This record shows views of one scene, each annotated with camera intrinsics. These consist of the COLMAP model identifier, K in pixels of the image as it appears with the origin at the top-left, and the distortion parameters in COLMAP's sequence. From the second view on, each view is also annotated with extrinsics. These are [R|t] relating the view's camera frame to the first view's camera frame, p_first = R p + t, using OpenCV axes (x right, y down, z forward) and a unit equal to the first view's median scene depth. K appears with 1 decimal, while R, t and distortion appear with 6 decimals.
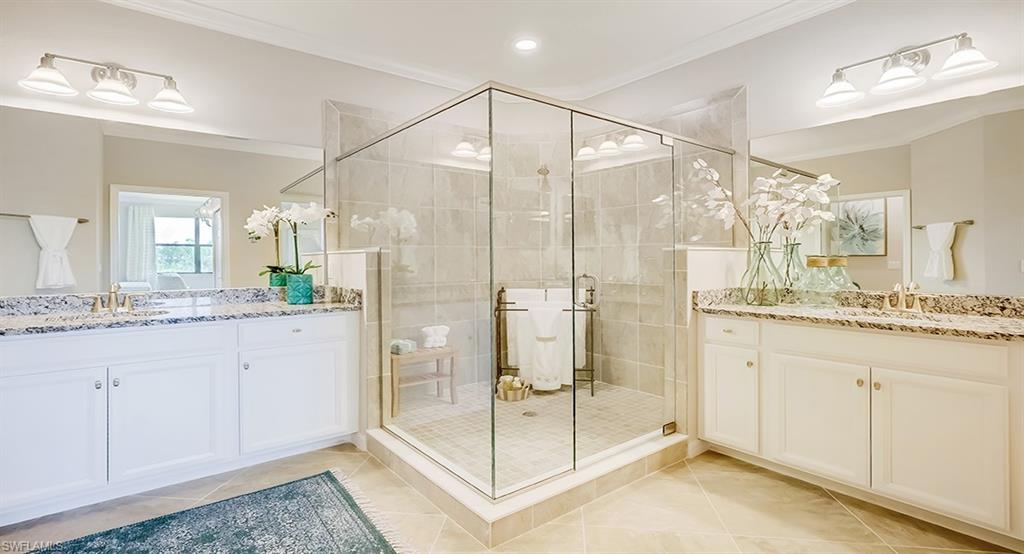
lens RADIAL K [[464.0, 0, 527.4], [0, 464.0, 253.2], [0, 0, 1]] dist [0.011294, 0.002435]
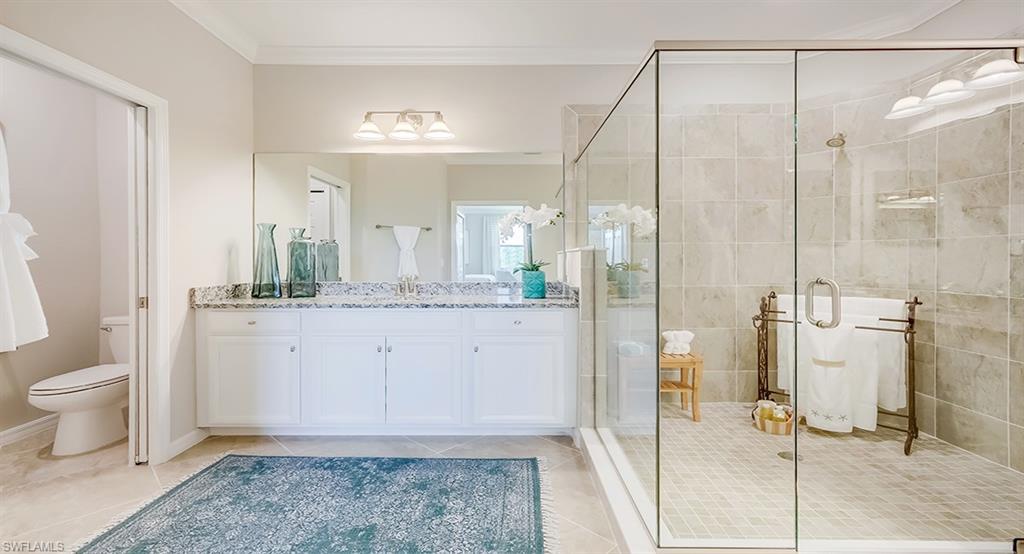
lens RADIAL K [[464.0, 0, 511.7], [0, 464.0, 258.3], [0, 0, 1]] dist [0.011294, 0.002435]
pose [[0.789507, 0.003665, -0.613731, 0.139038], [0.005394, 0.999902, 0.012911, 0.001462], [0.613718, -0.013503, 0.789410, 0.114749]]
